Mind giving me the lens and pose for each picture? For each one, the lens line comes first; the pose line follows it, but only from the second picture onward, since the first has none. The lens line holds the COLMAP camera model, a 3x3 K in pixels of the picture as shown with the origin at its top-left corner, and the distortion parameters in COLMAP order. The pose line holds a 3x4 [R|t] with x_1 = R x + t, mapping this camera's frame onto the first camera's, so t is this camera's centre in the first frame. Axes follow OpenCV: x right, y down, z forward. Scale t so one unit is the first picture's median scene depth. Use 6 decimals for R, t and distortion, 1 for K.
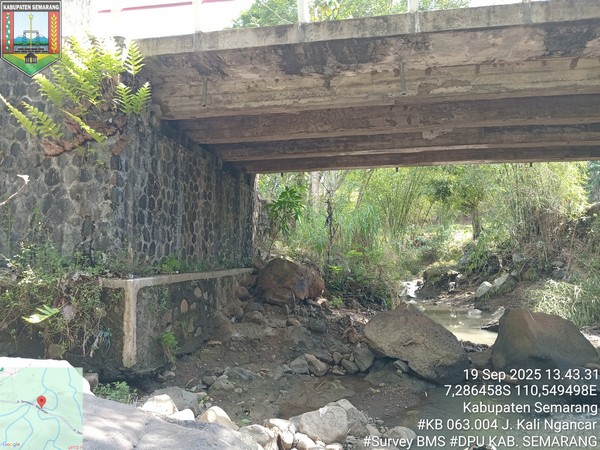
lens RADIAL K [[453.0, 0, 301.1], [0, 453.0, 224.2], [0, 0, 1]] dist [0.045873, -0.093740]
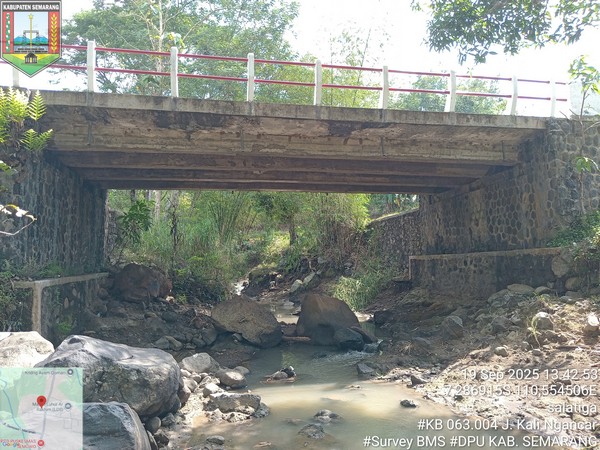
lens RADIAL K [[453.0, 0, 300.1], [0, 453.0, 218.4], [0, 0, 1]] dist [0.045873, -0.093740]
pose [[0.929475, 0.022994, 0.368169, -0.124362], [-0.015295, 0.999599, -0.023817, -0.030889], [-0.368569, 0.016506, 0.929454, -0.388776]]
